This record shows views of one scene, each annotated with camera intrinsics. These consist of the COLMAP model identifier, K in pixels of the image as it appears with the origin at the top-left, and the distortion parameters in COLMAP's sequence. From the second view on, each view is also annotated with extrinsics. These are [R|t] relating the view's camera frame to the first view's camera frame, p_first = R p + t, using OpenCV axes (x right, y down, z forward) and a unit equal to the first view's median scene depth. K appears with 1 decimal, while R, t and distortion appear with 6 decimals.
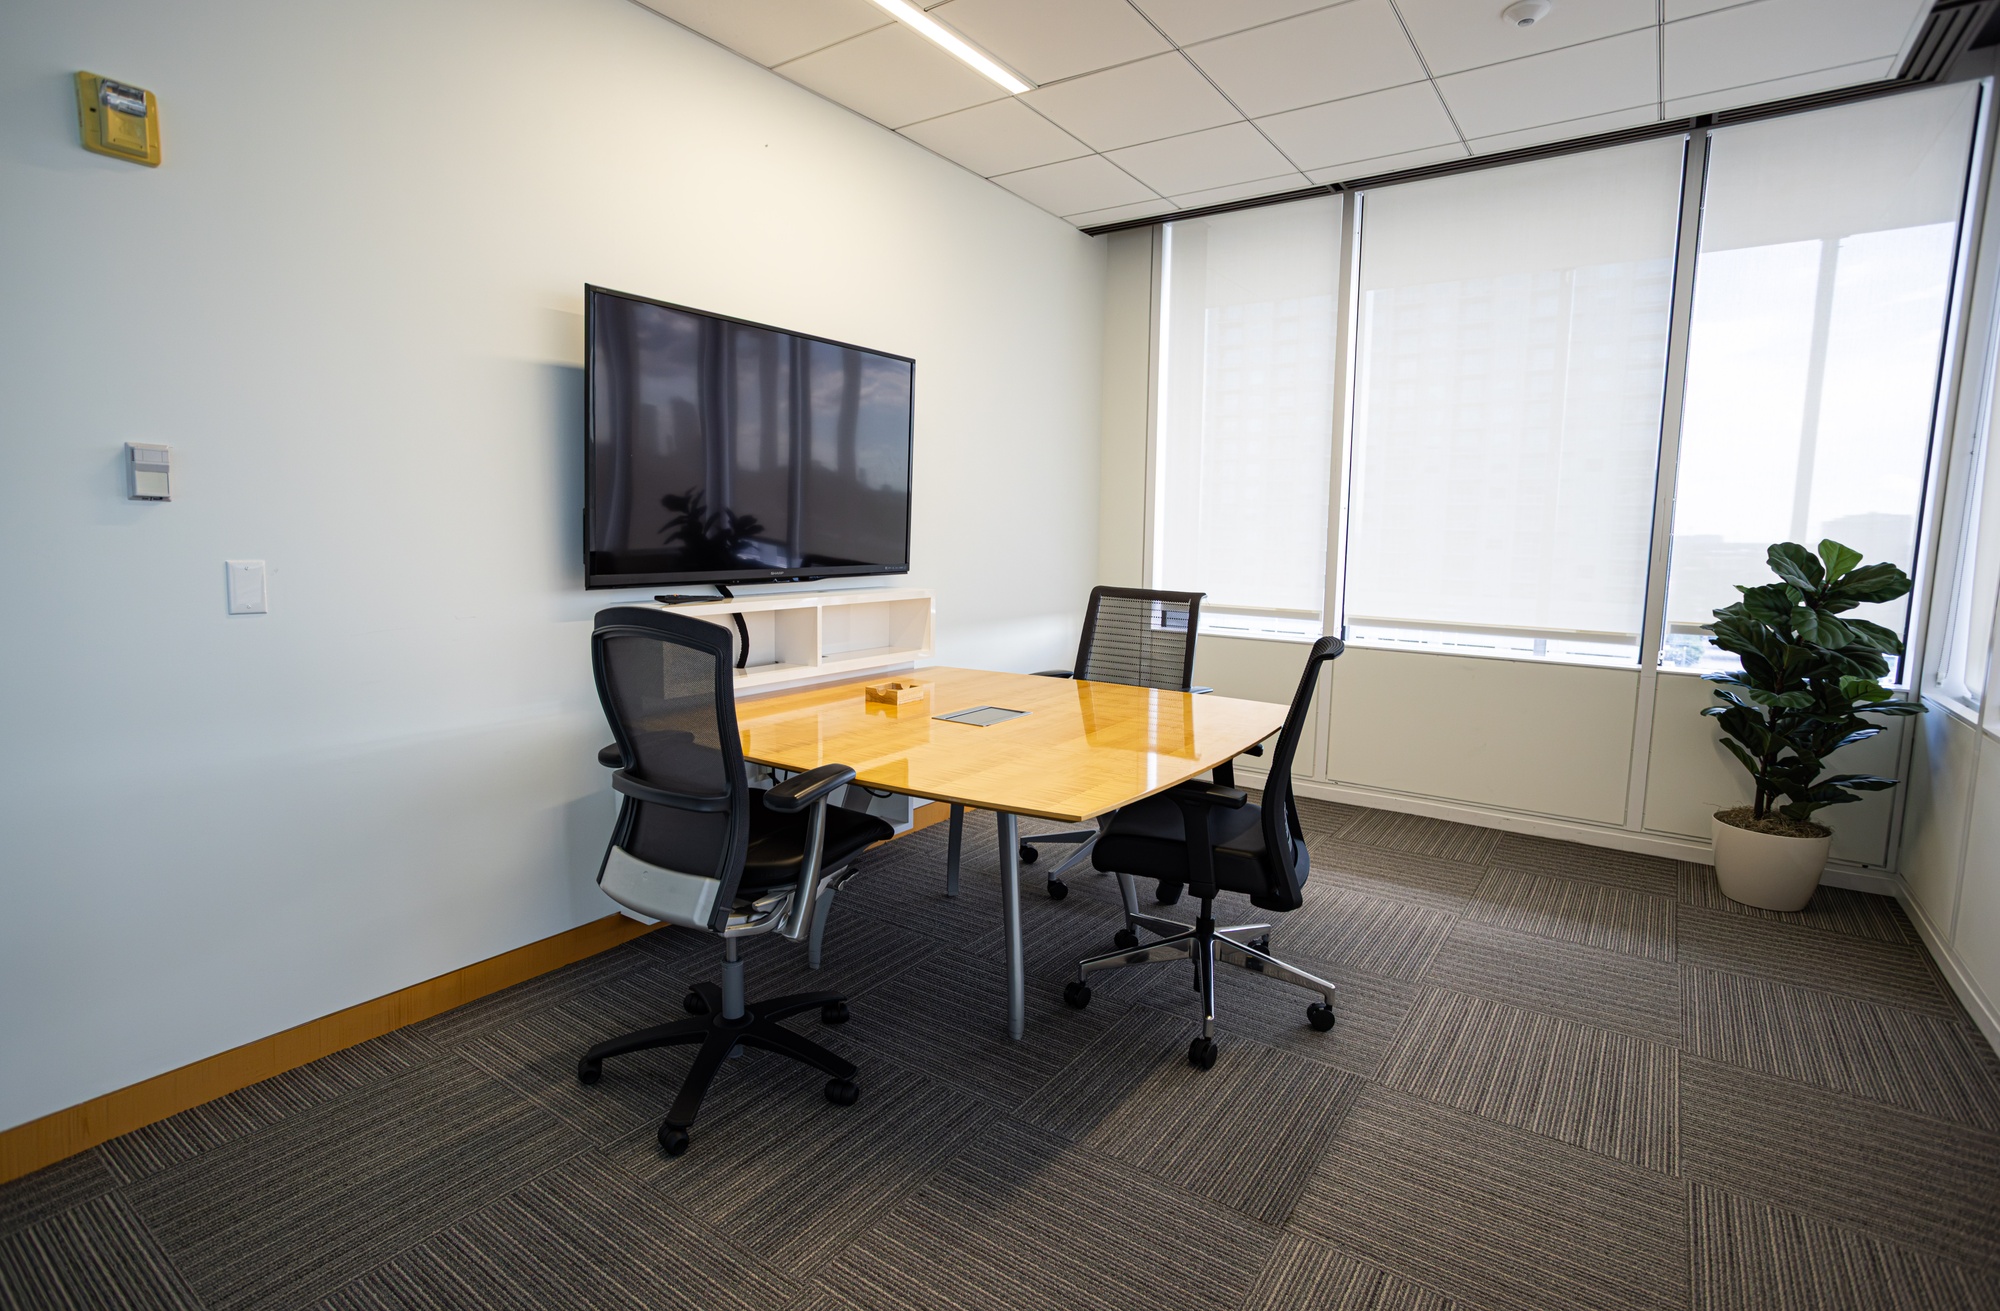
lens RADIAL K [[980.4, 0, 955.9], [0, 980.4, 655.3], [0, 0, 1]] dist [-0.027575, 0.017522]
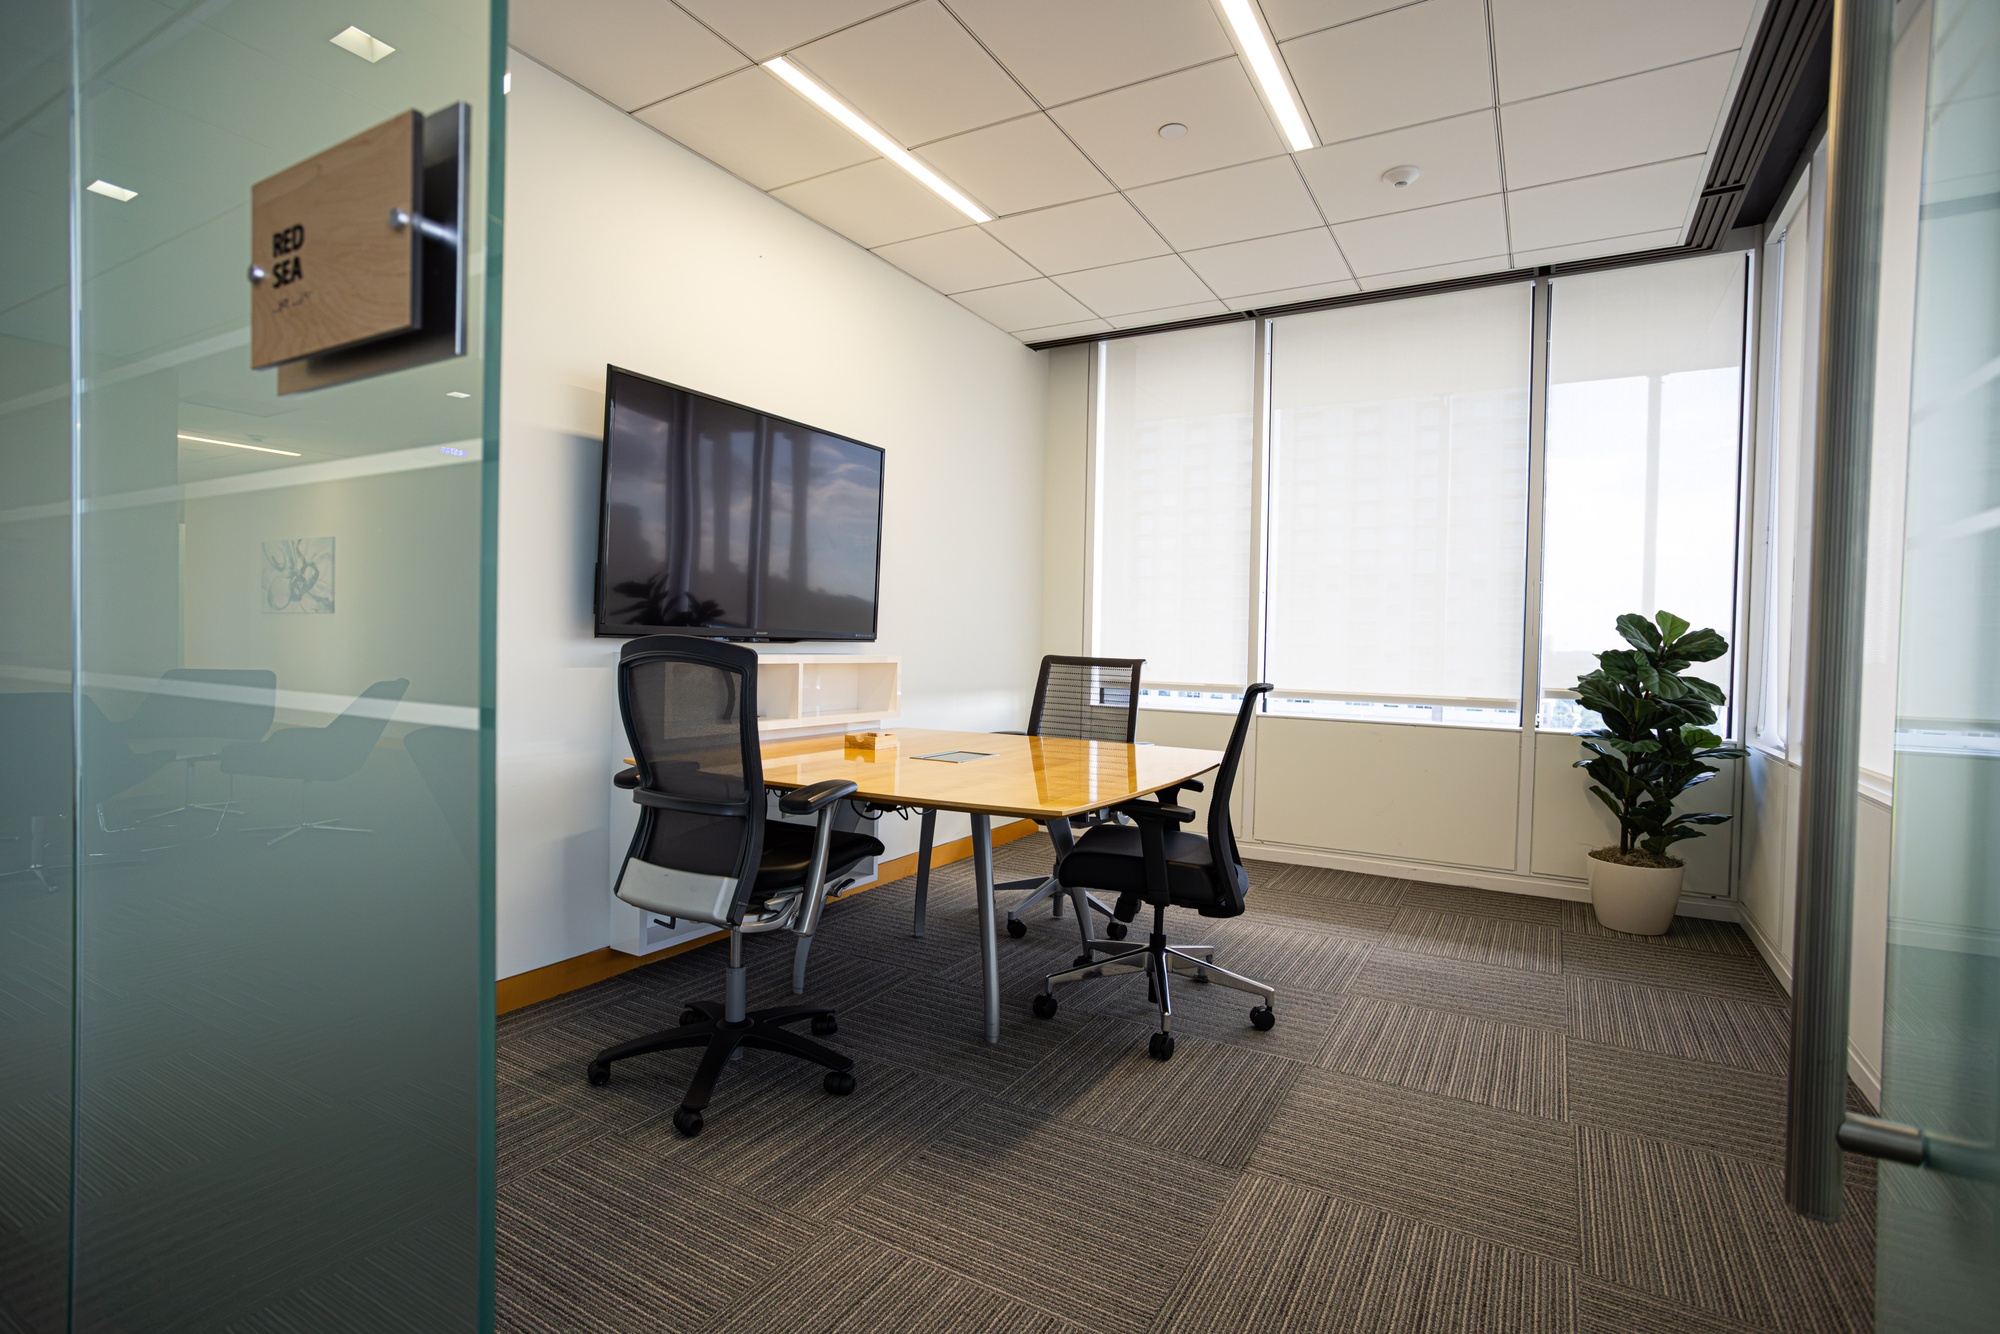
lens RADIAL K [[962.7, 0, 959.5], [0, 962.7, 671.6], [0, 0, 1]] dist [-0.032447, 0.018776]
pose [[0.996915, 0.008016, 0.078078, -0.052511], [-0.000747, 0.995696, -0.092675, 0.065999], [-0.078485, 0.092331, 0.992630, -0.085508]]
